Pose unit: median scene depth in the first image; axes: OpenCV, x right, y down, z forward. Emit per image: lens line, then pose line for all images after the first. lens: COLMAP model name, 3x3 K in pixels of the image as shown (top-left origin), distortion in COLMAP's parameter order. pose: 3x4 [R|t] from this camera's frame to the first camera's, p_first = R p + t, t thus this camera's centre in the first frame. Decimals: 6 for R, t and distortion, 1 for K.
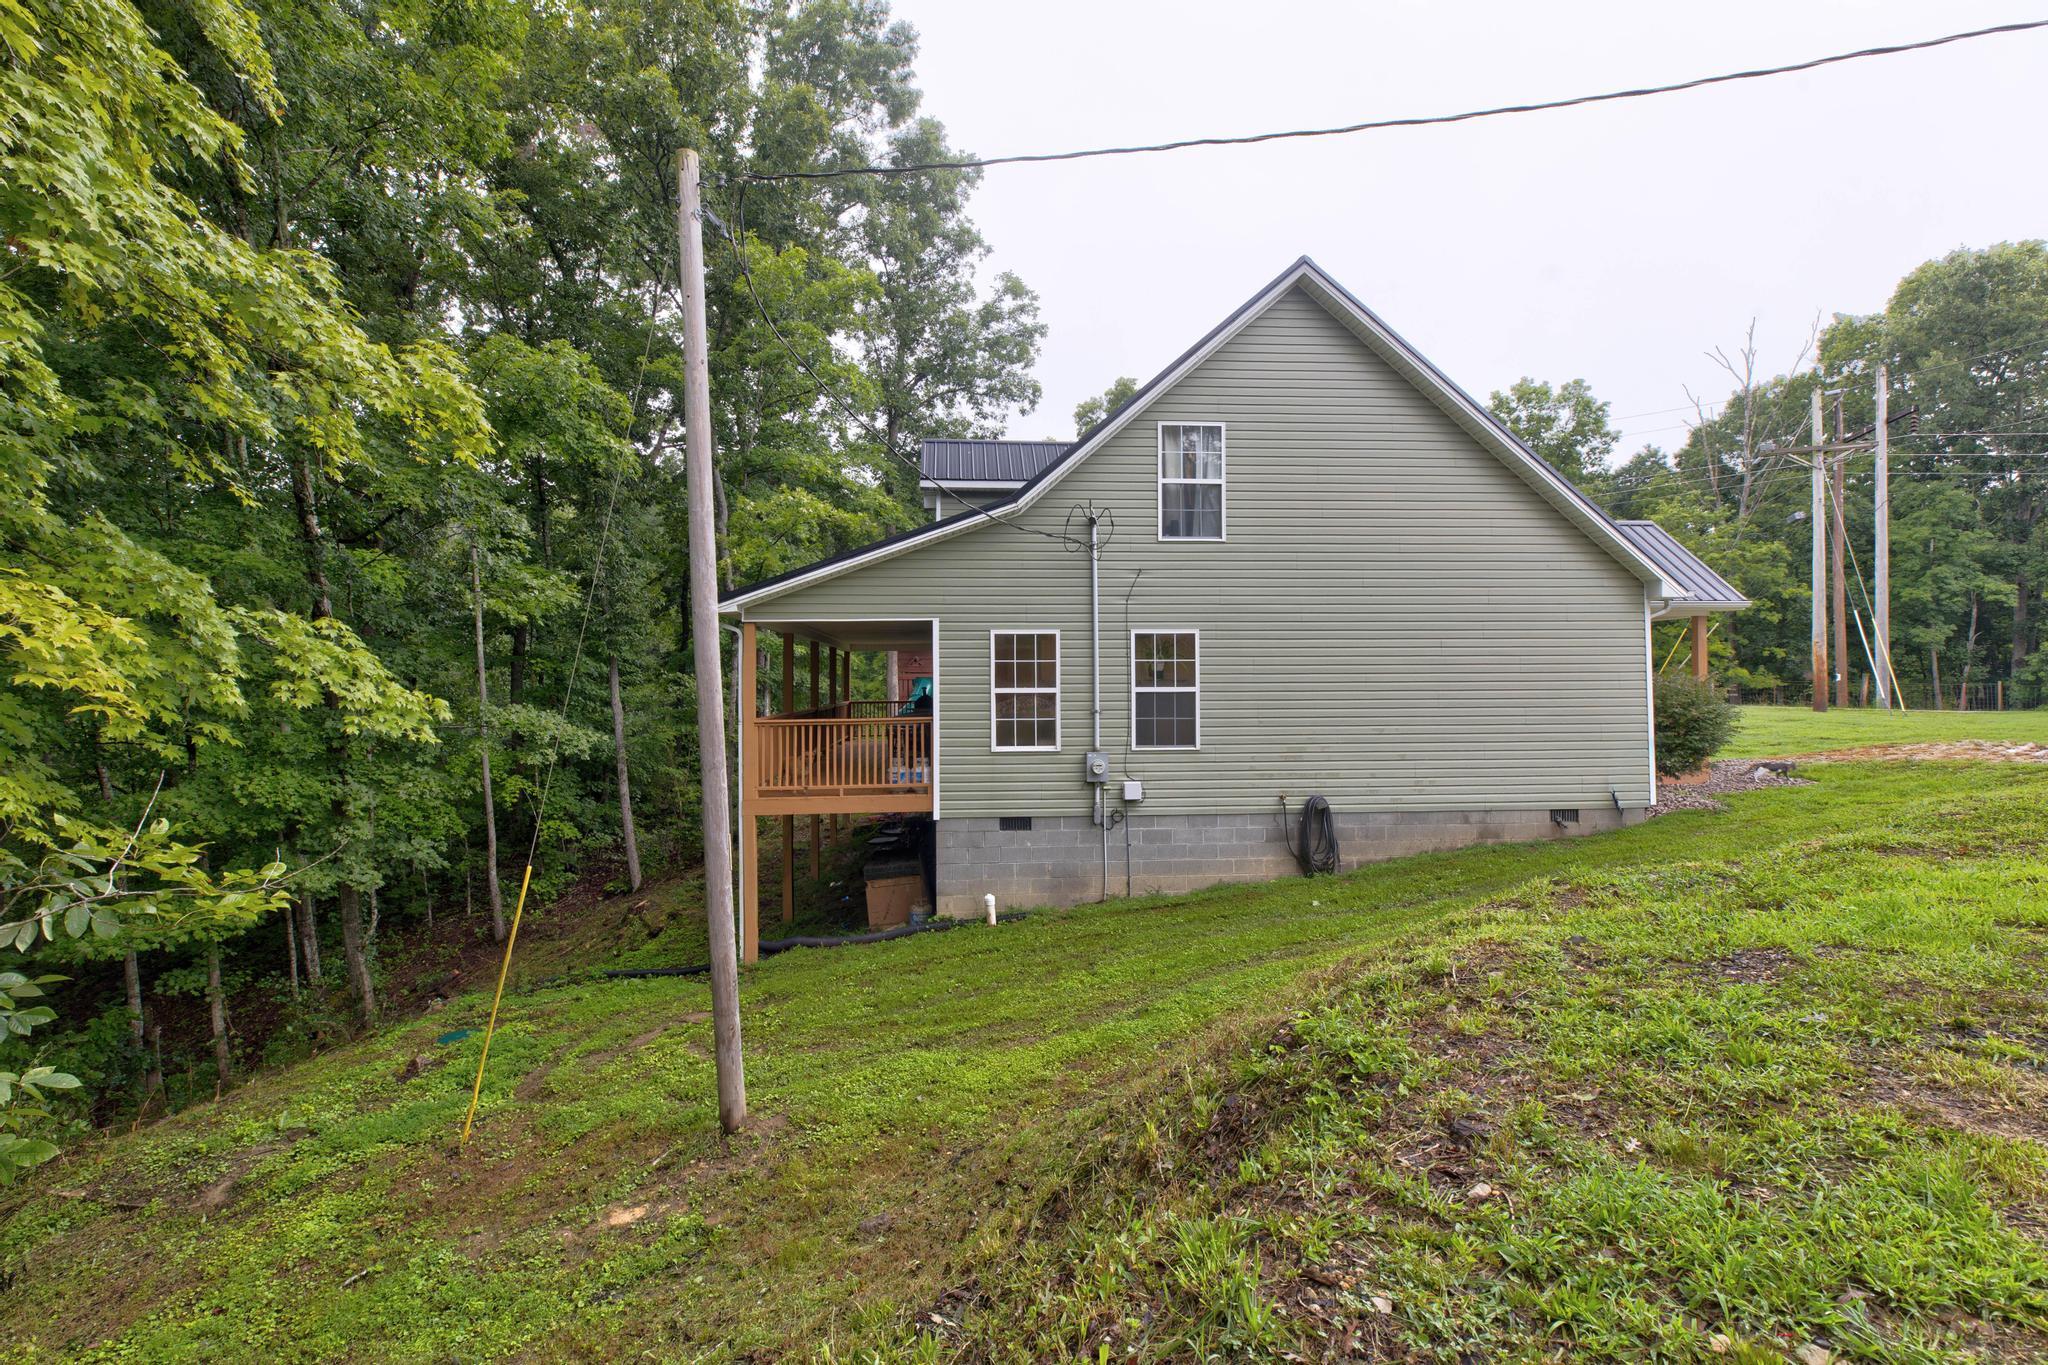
lens RADIAL K [[922.4, 0, 1011.2], [0, 922.4, 688.7], [0, 0, 1]] dist [0.006561, 0.000117]
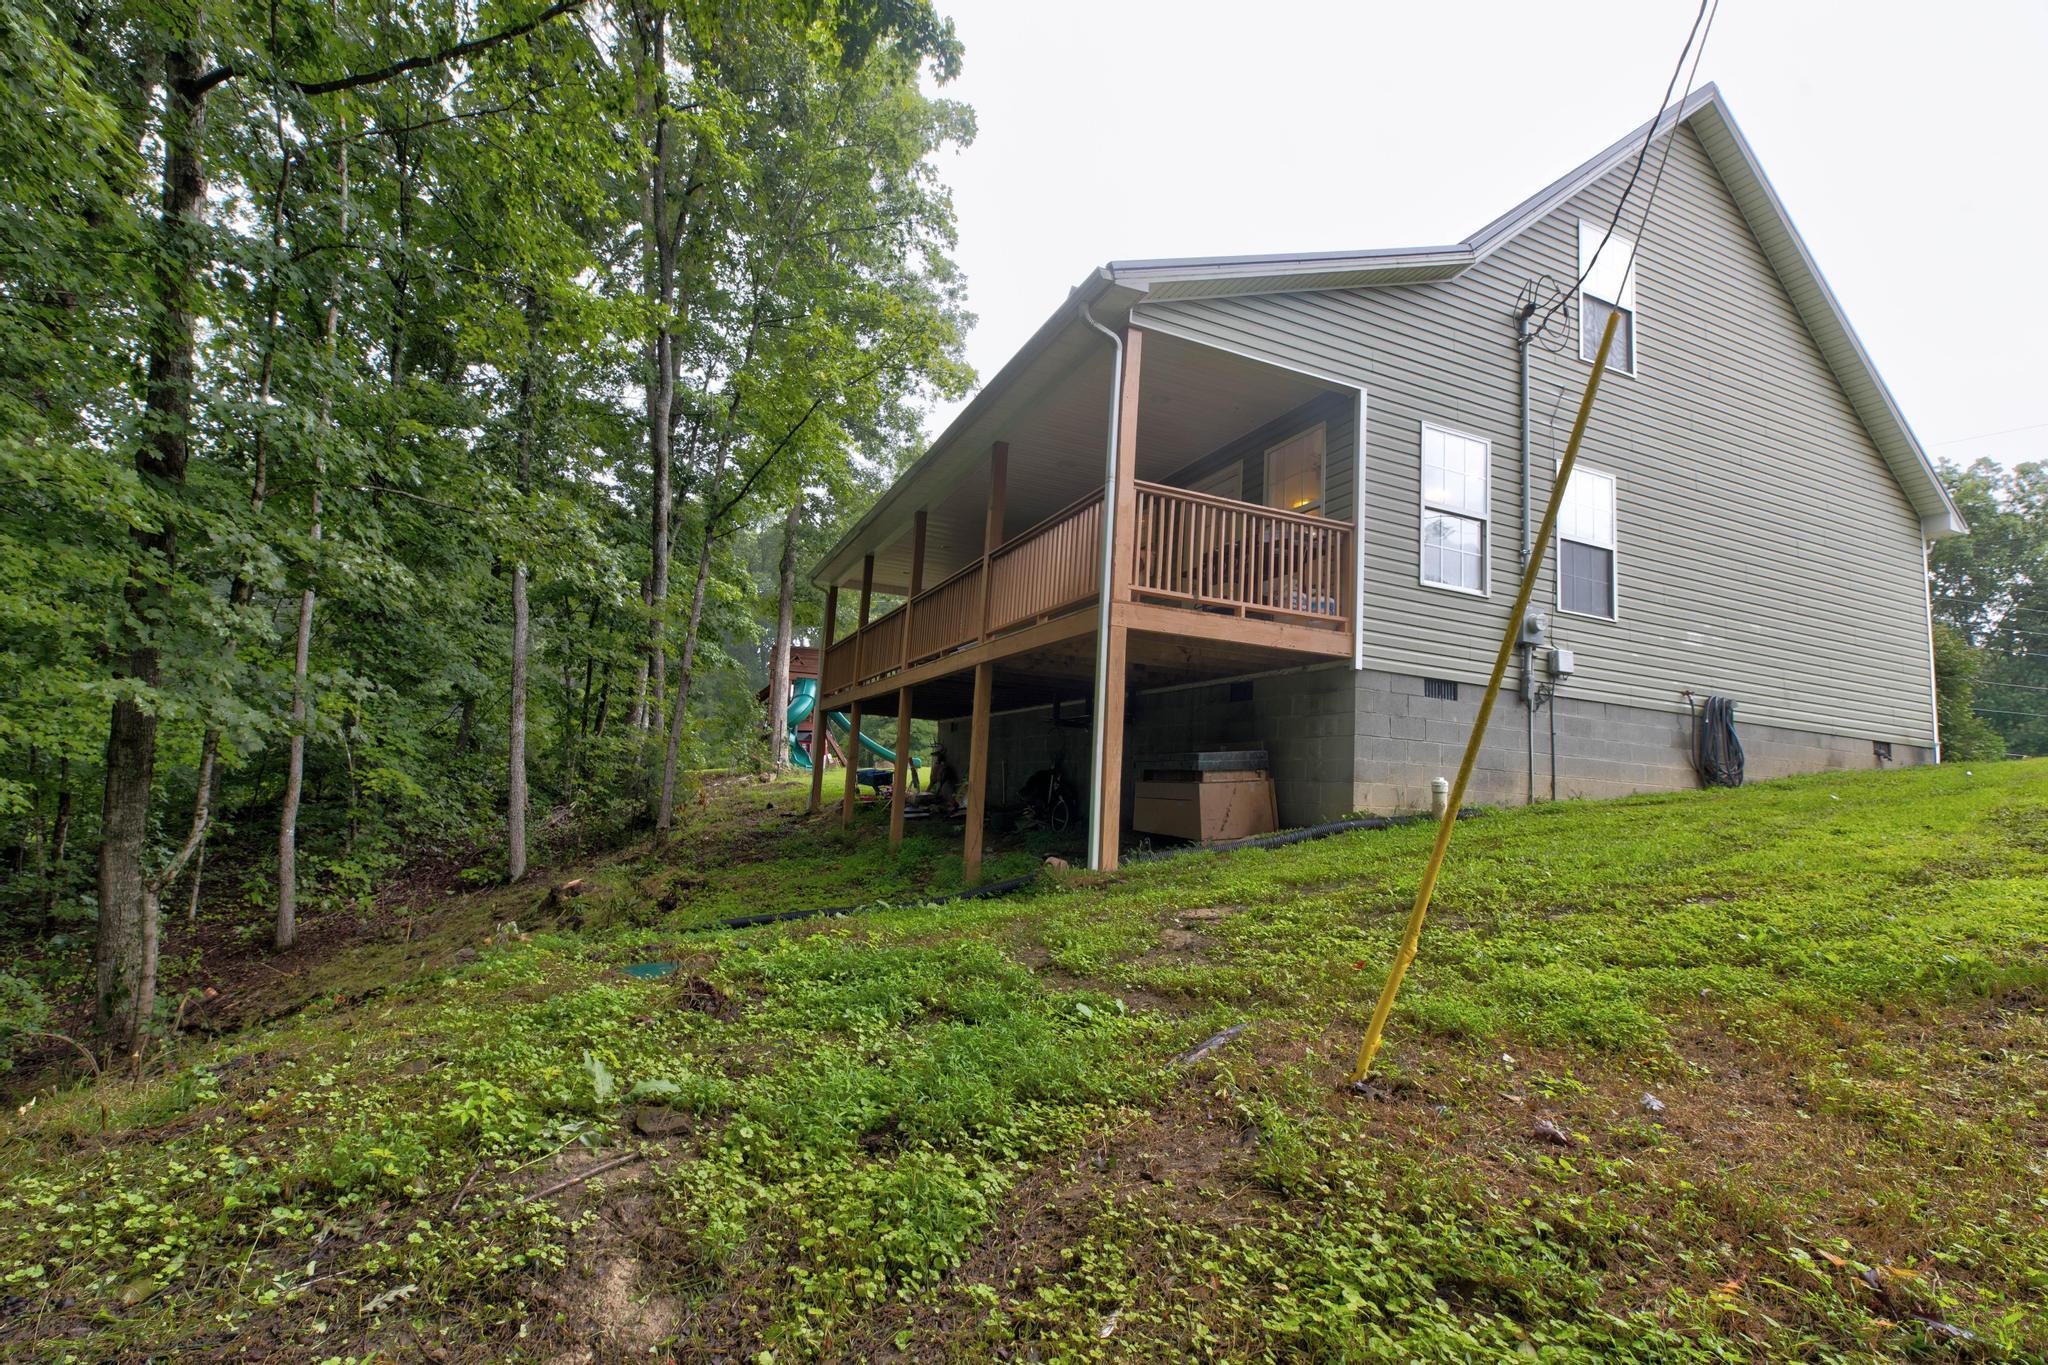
lens RADIAL K [[907.3, 0, 1025.9], [0, 907.3, 709.6], [0, 0, 1]] dist [0.001034, 0.000106]
pose [[0.939087, 0.091781, 0.331197, -0.523970], [-0.062325, 0.993182, -0.098511, 0.249346], [-0.337981, 0.071868, 0.938405, 0.448637]]
